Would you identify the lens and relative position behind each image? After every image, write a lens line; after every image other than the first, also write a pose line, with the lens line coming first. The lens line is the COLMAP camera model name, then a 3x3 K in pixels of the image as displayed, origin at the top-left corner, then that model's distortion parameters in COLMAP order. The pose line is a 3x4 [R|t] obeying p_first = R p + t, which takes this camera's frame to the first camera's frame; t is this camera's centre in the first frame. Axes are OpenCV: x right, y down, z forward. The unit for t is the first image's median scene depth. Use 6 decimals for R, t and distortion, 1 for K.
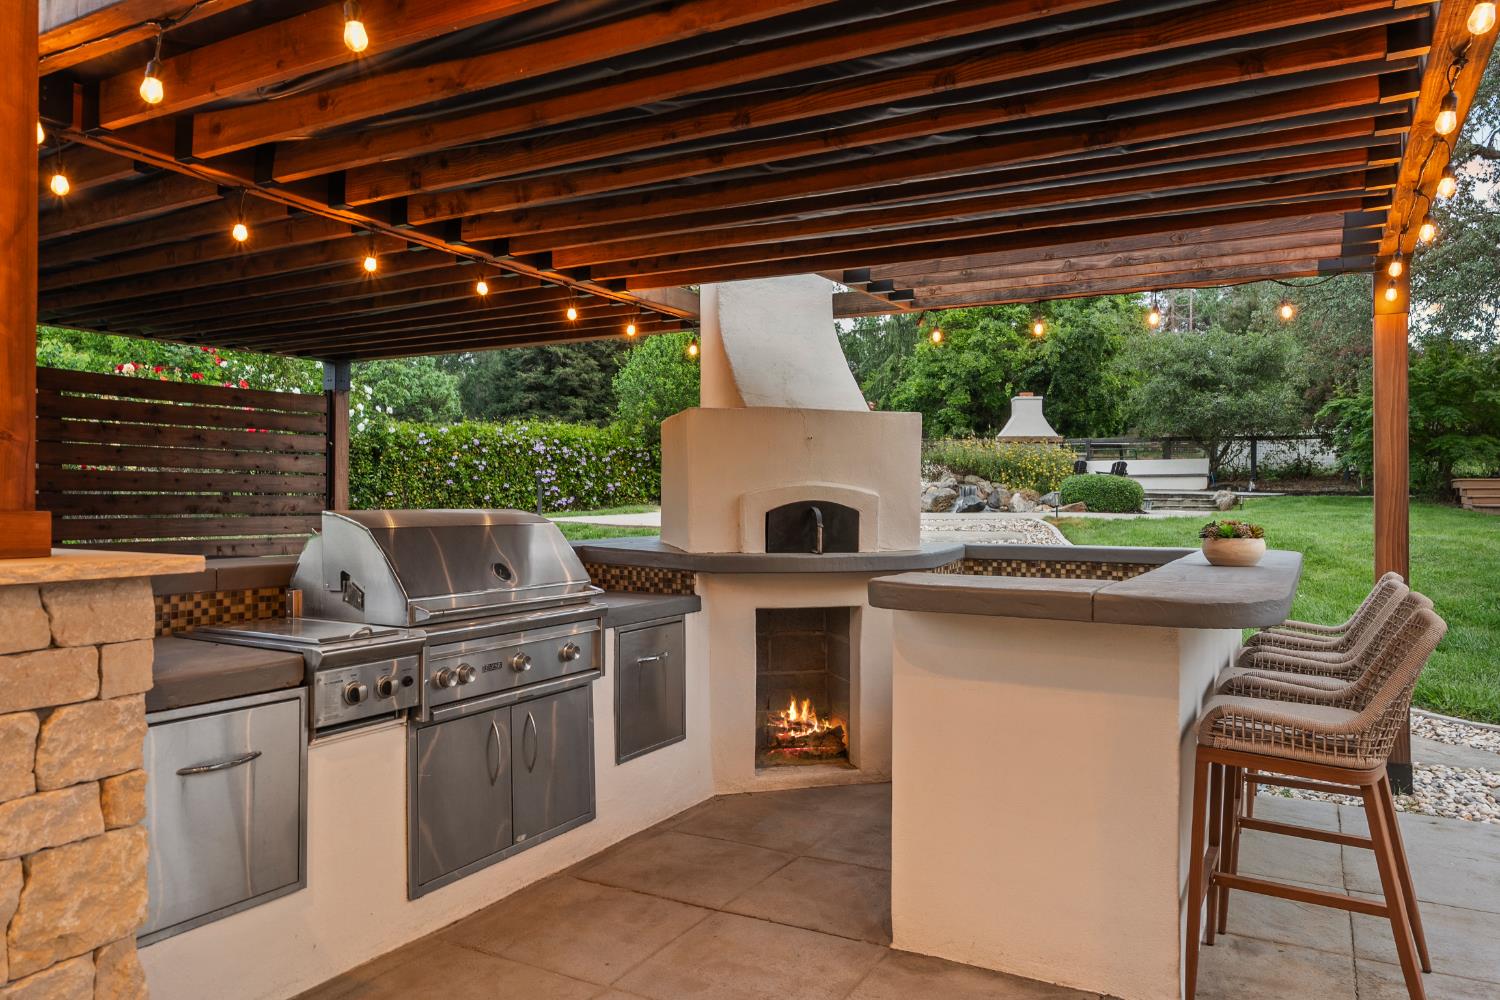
lens RADIAL K [[1010.2, 0, 750.2], [0, 1010.2, 496.4], [0, 0, 1]] dist [0.004949, 0.000710]
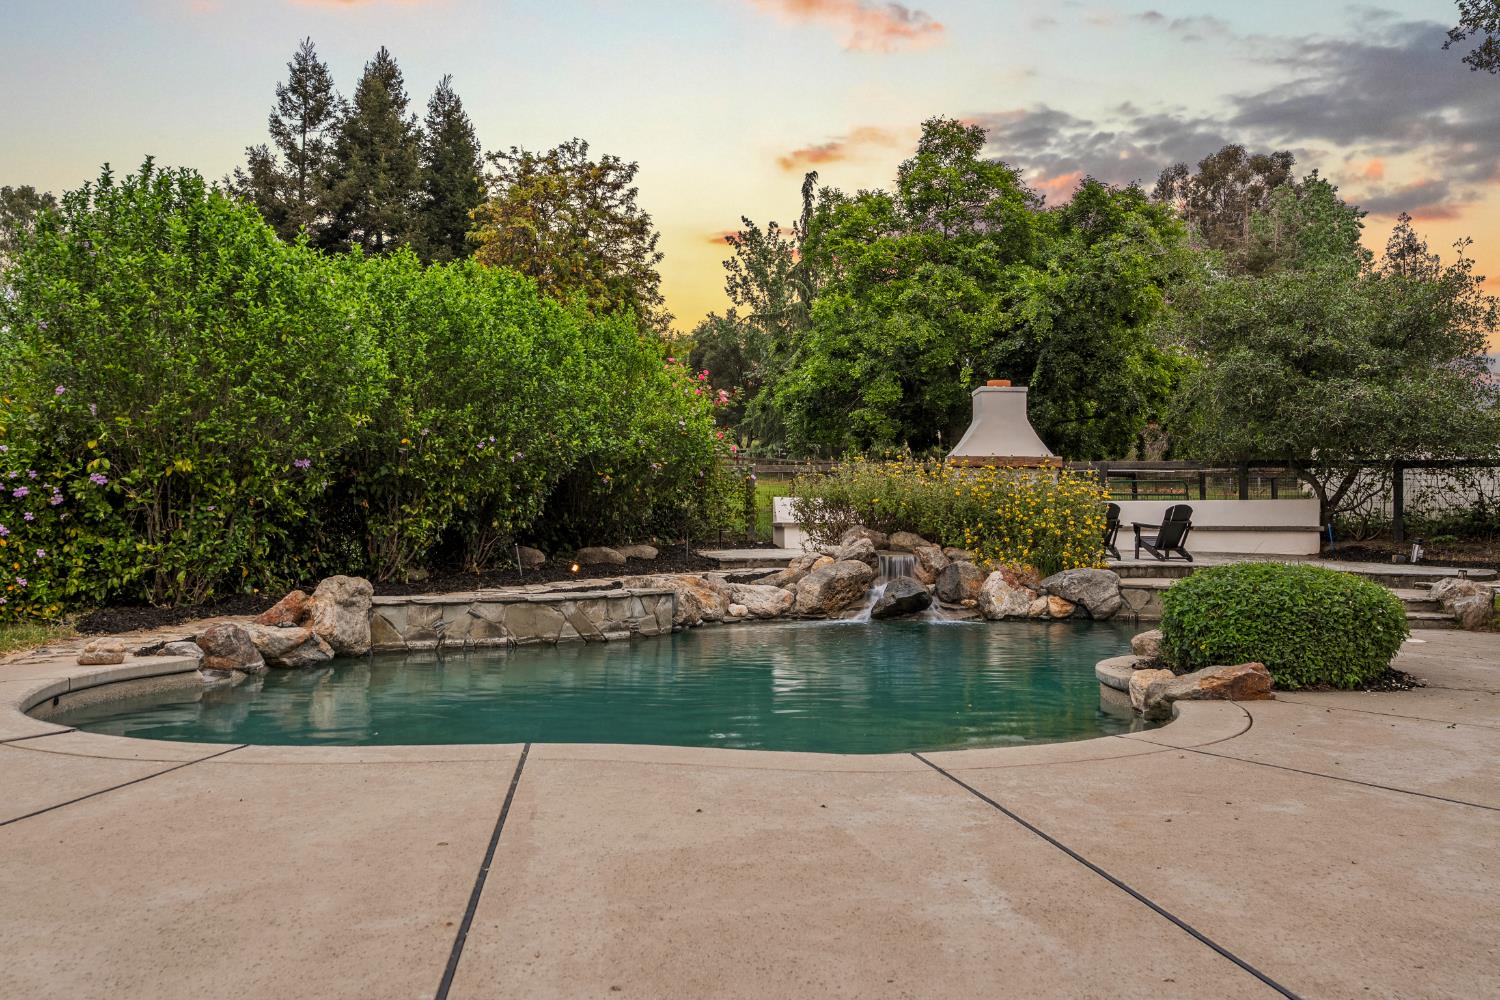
lens RADIAL K [[1208.2, 0, 751.1], [0, 1208.2, 506.4], [0, 0, 1]] dist [-0.000901, 0.000496]
pose [[0.995924, 0.007119, 0.089915, 0.079029], [-0.005404, 0.999799, -0.019302, -0.019061], [-0.090034, 0.018737, 0.995762, 0.361837]]
